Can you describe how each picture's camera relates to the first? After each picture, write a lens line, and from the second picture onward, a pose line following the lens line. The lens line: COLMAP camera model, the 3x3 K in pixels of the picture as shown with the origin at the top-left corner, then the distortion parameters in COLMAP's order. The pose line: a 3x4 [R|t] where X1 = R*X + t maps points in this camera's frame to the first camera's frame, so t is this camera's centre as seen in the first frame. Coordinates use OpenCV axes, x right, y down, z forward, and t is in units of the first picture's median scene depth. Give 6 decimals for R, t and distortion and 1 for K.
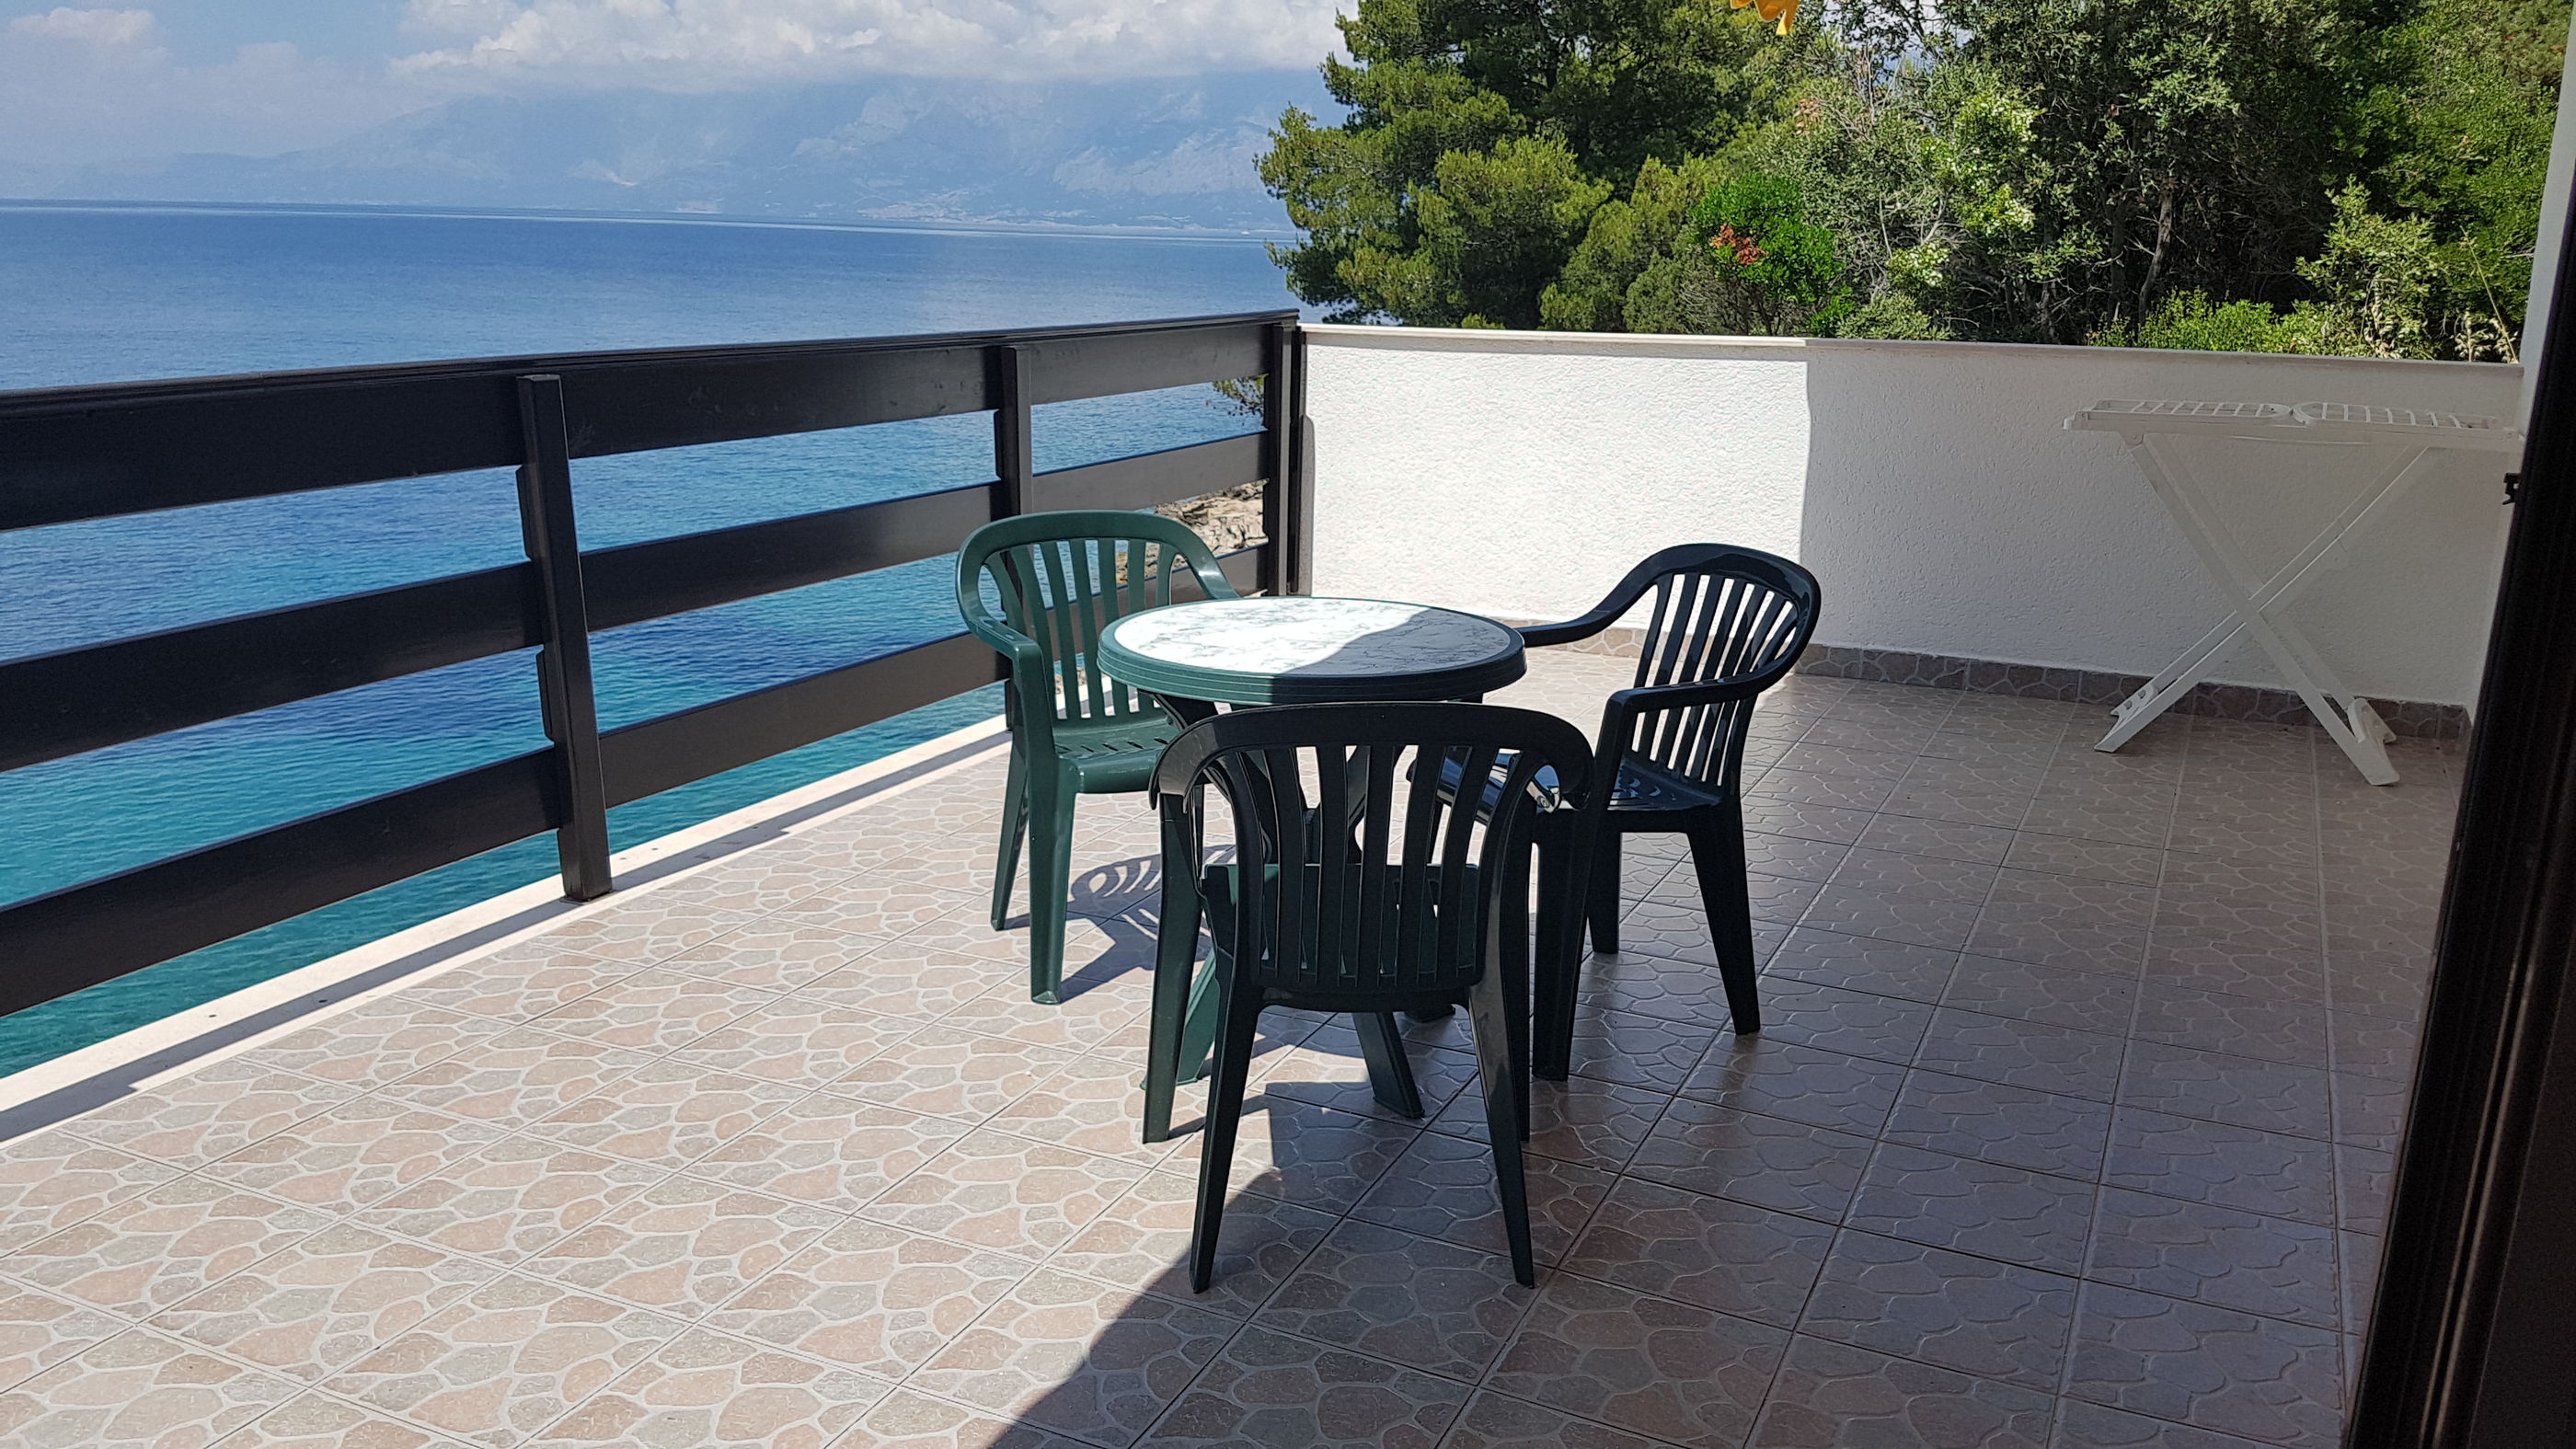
lens RADIAL K [[2034.8, 0, 1274.8], [0, 2034.8, 789.5], [0, 0, 1]] dist [0.235139, -0.394060]
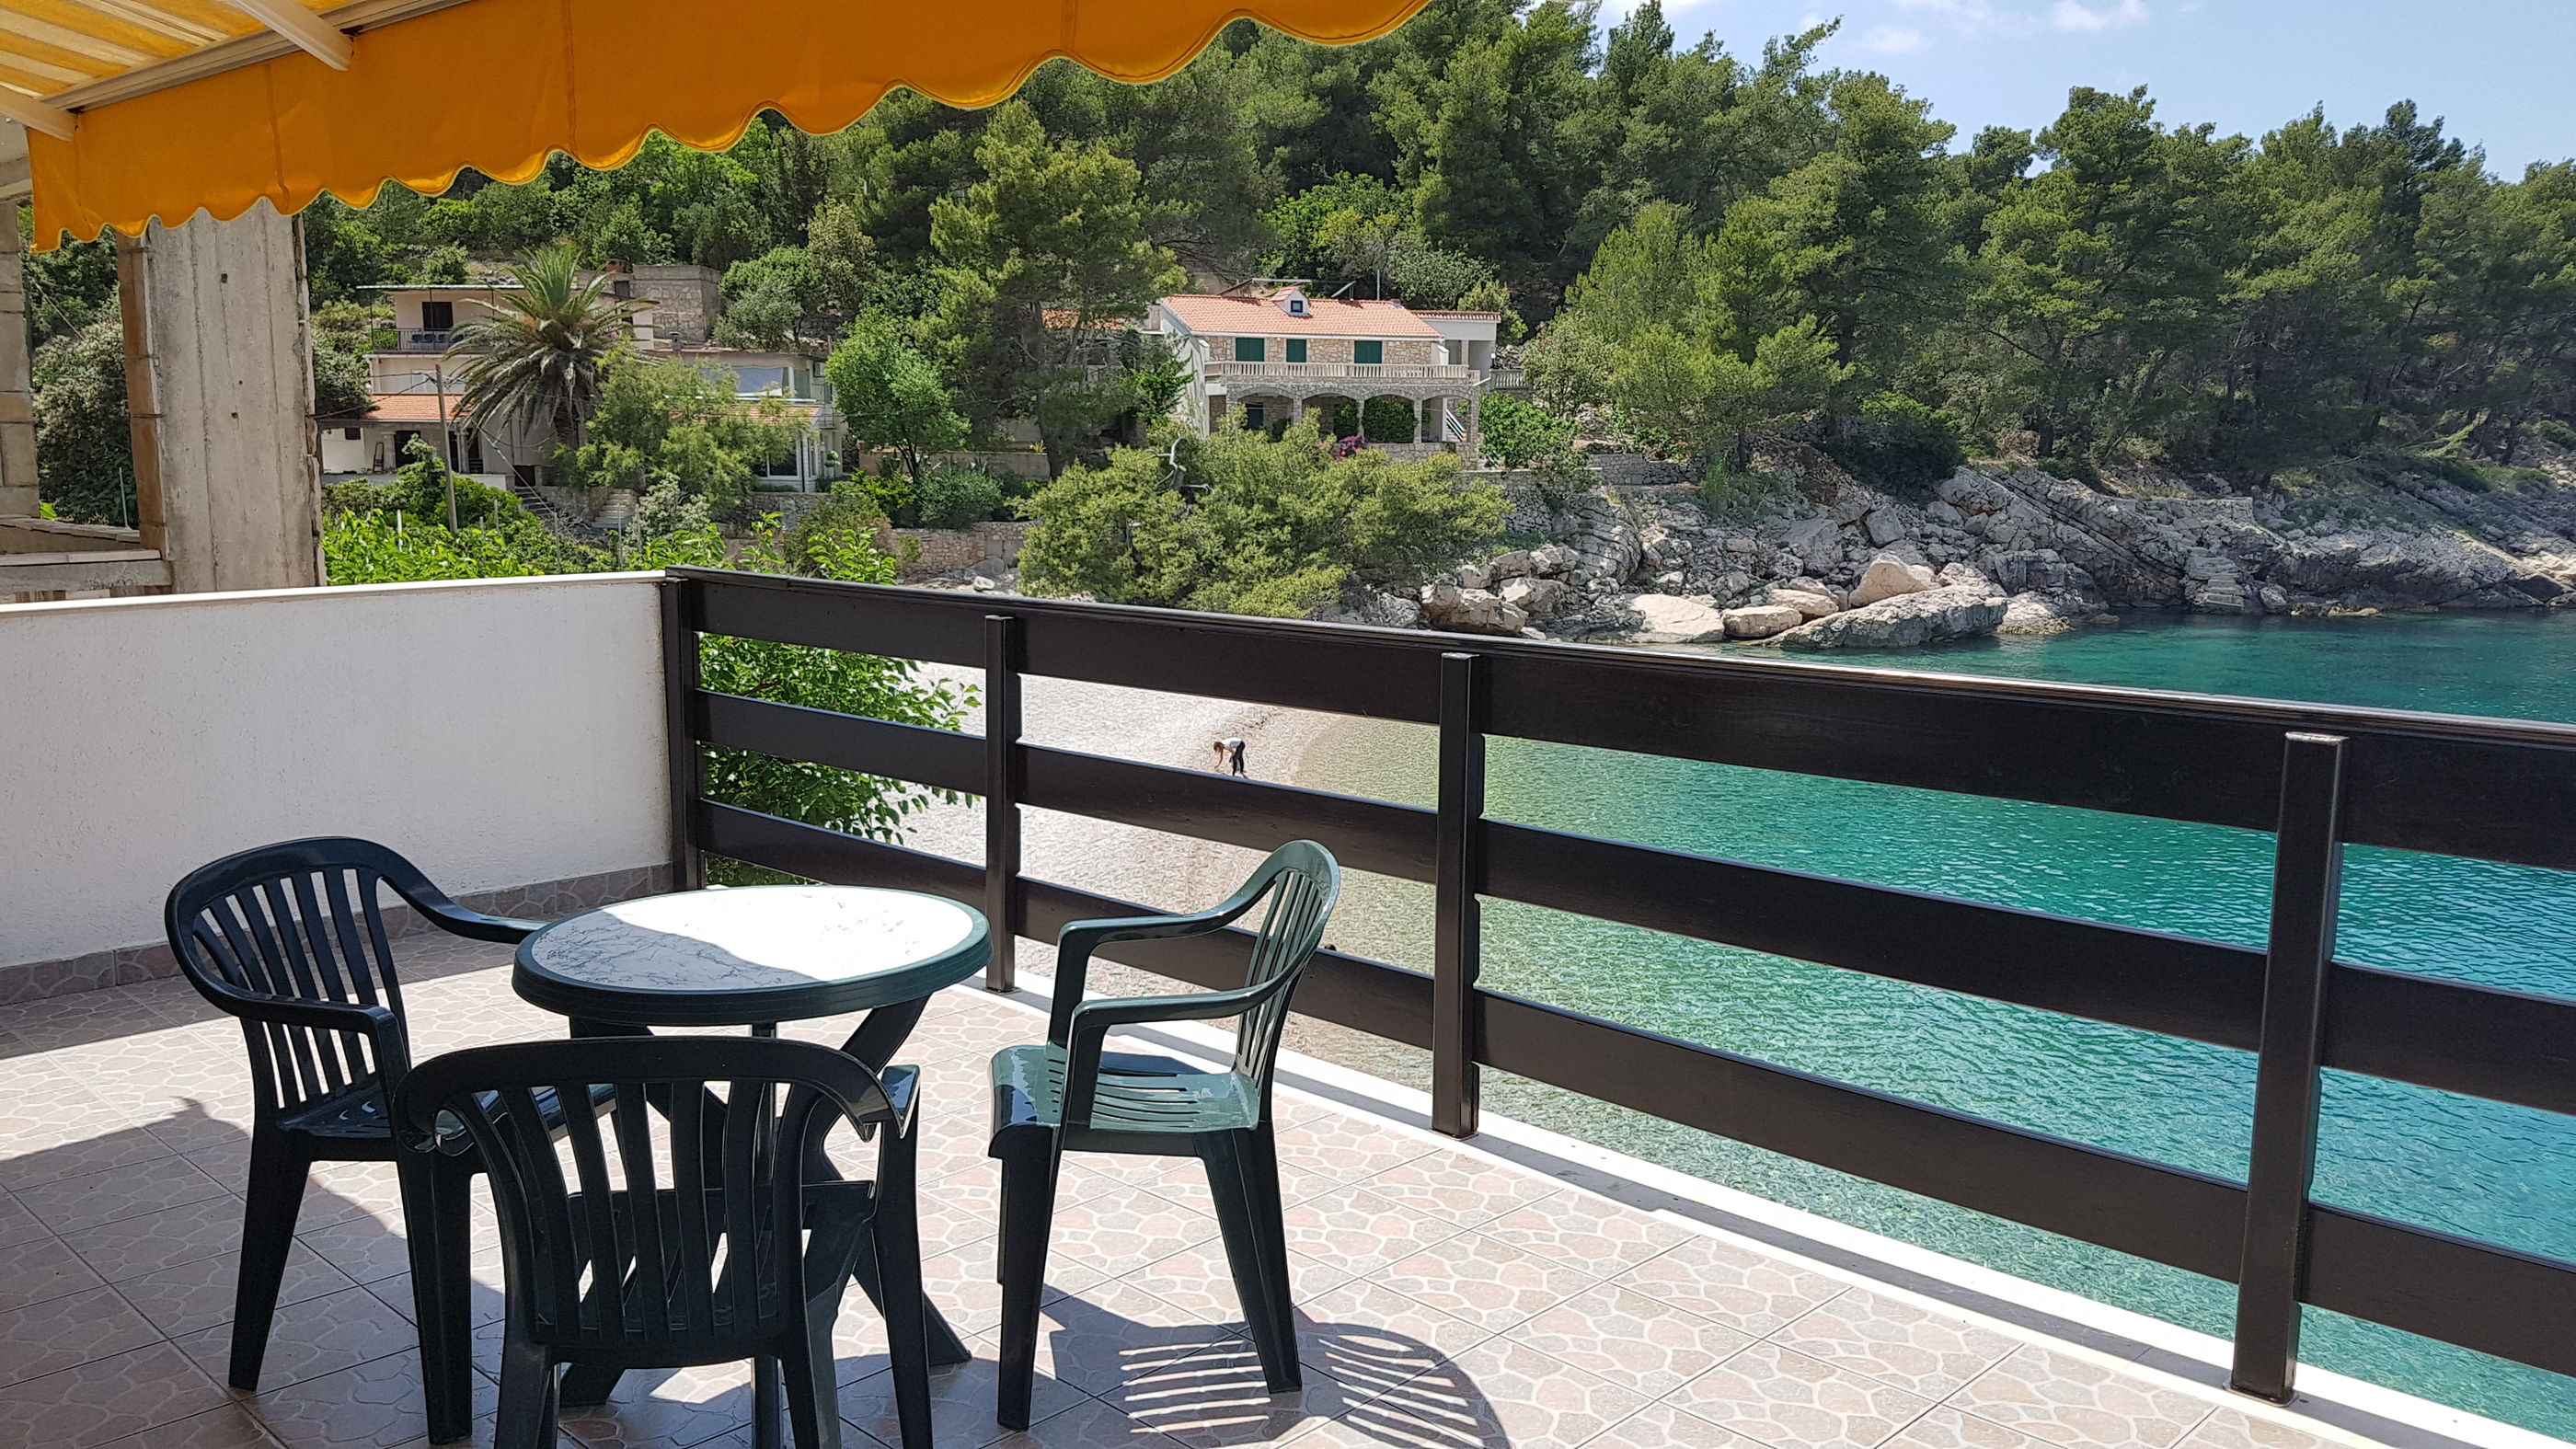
lens RADIAL K [[1942.9, 0, 1288.0], [0, 1942.9, 724.5], [0, 0, 1]] dist [-0.008476, -0.011773]
pose [[-0.321052, 0.106752, -0.941026, 0.575471], [-0.269556, 0.942230, 0.198853, -0.303776], [0.907891, 0.317501, -0.273729, 1.075763]]
